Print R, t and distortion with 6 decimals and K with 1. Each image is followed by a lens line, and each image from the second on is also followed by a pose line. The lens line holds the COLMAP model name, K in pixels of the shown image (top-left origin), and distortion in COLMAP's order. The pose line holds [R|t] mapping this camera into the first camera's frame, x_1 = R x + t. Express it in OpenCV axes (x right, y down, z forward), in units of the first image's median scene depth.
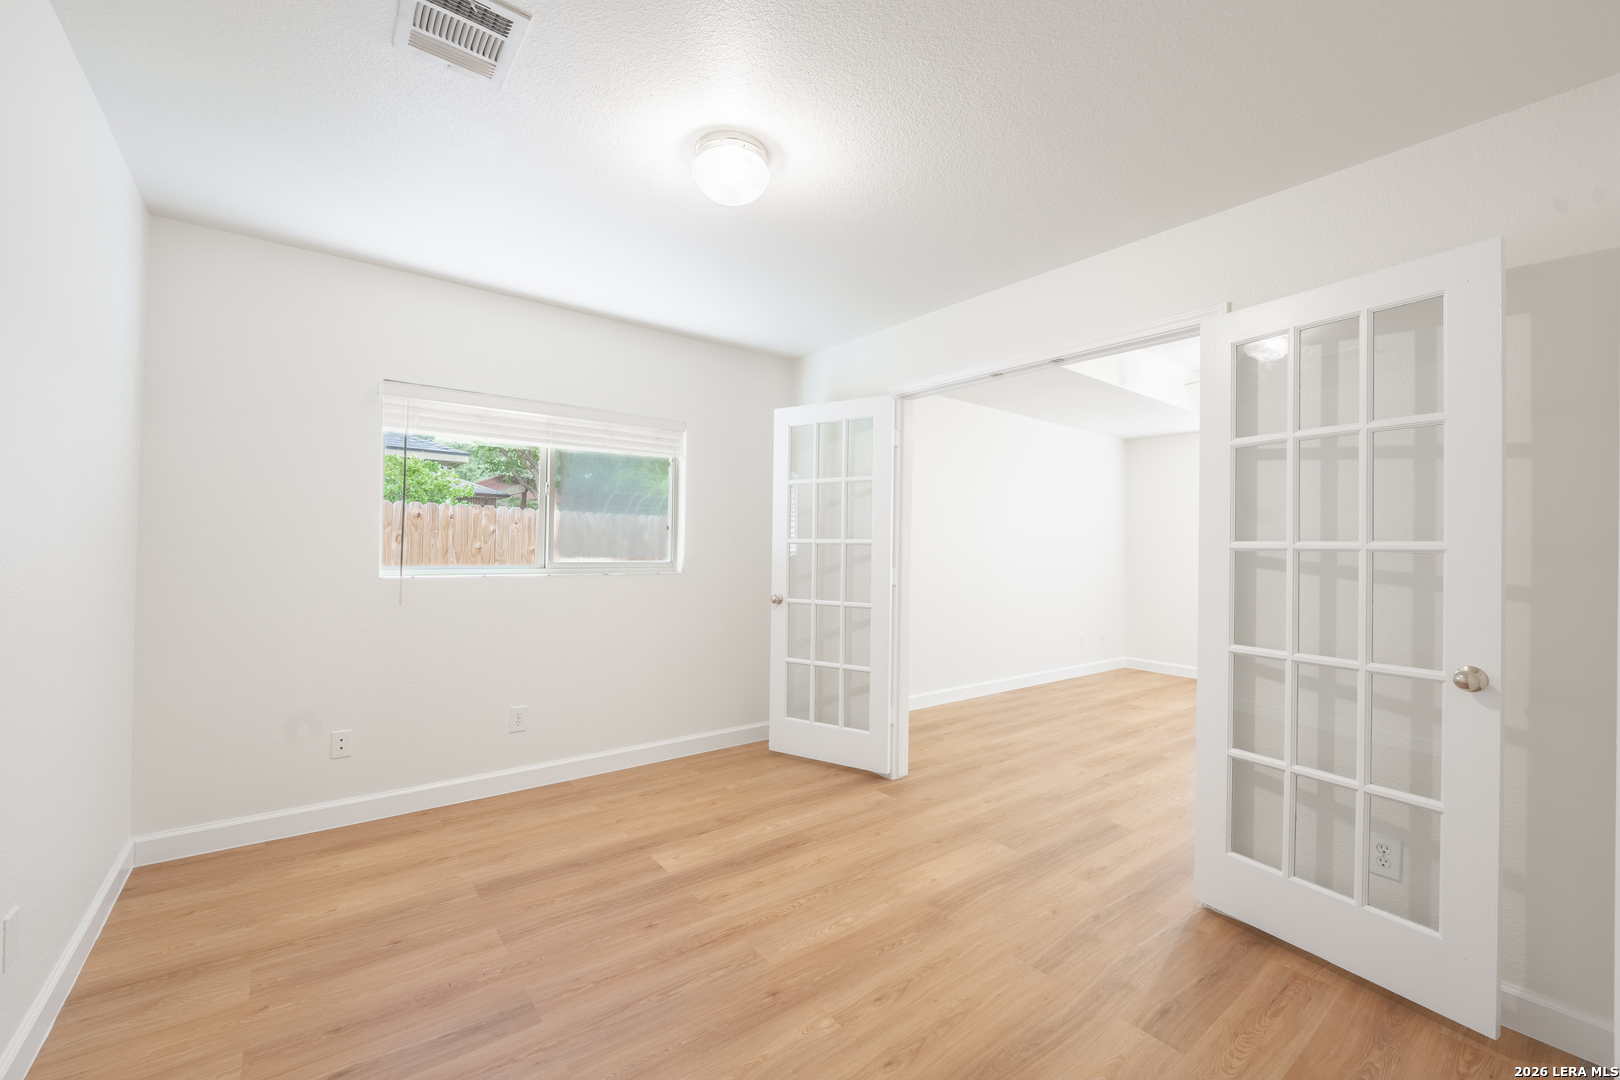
lens RADIAL K [[649.7, 0, 813.5], [0, 649.7, 538.9], [0, 0, 1]] dist [0.000066, -0.000684]
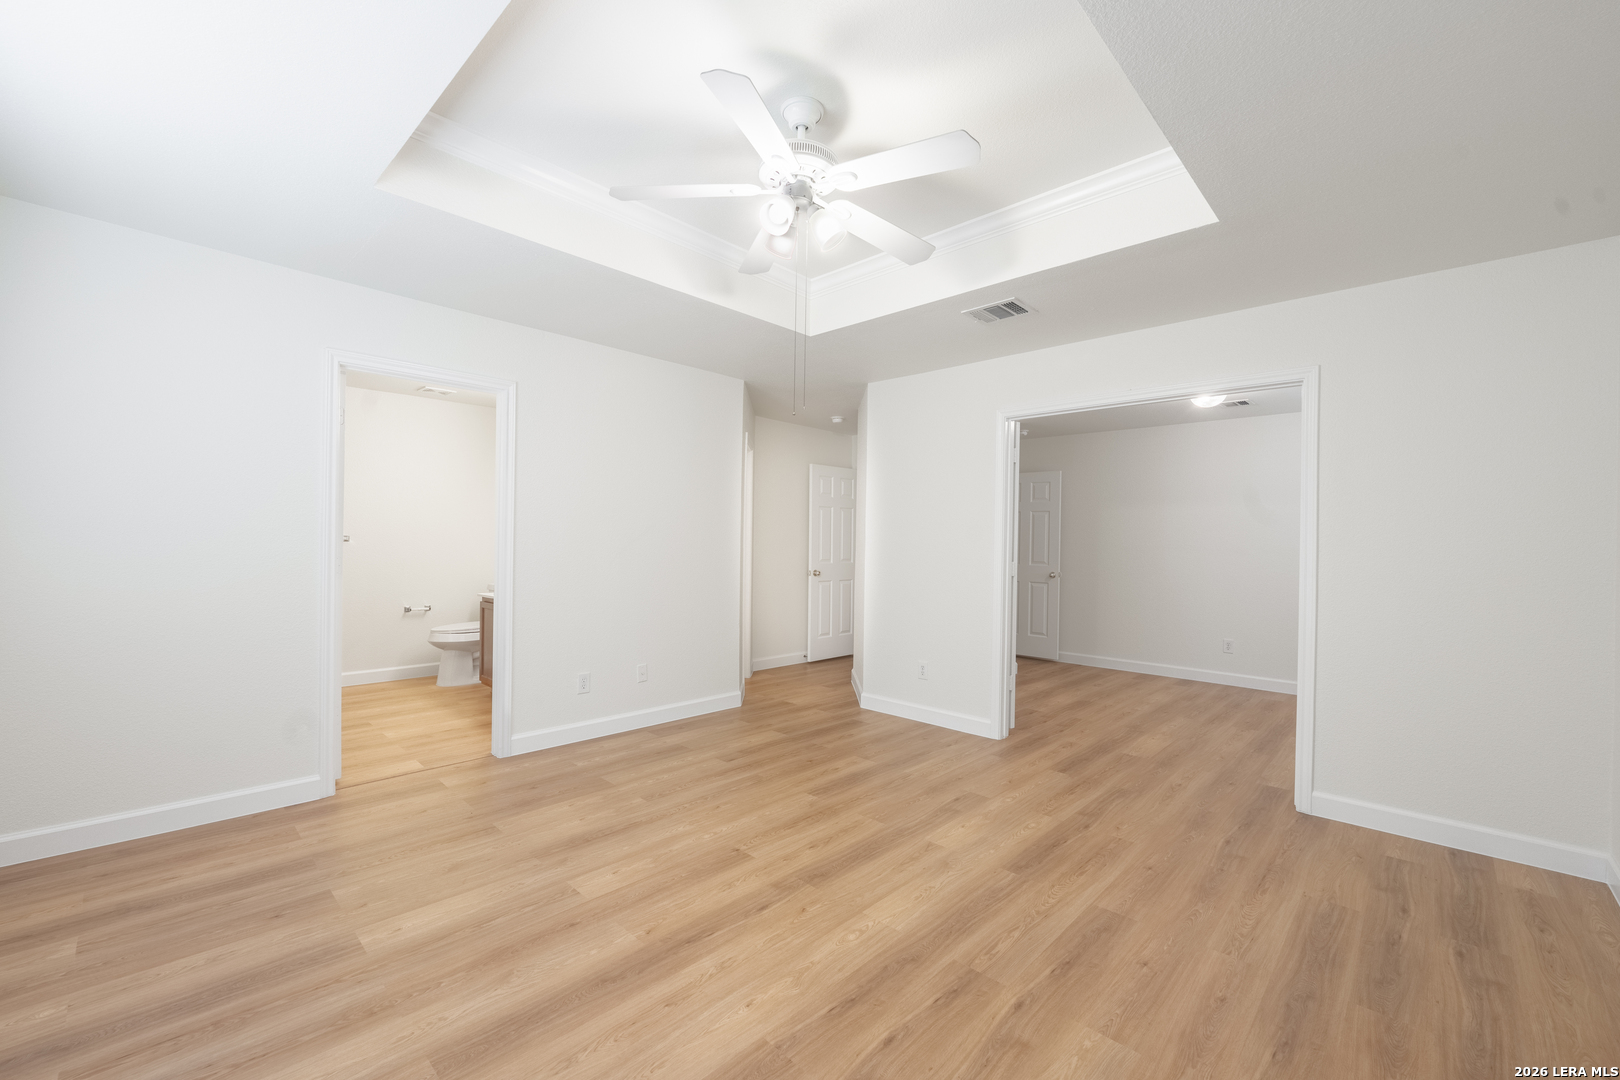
lens RADIAL K [[649.7, 0, 813.5], [0, 649.7, 538.9], [0, 0, 1]] dist [0.000066, -0.000684]
pose [[-0.988445, -0.041606, -0.145759, 0.913748], [-0.040304, 0.999117, -0.011873, 0.034438], [0.146124, -0.005861, -0.989249, 1.742160]]
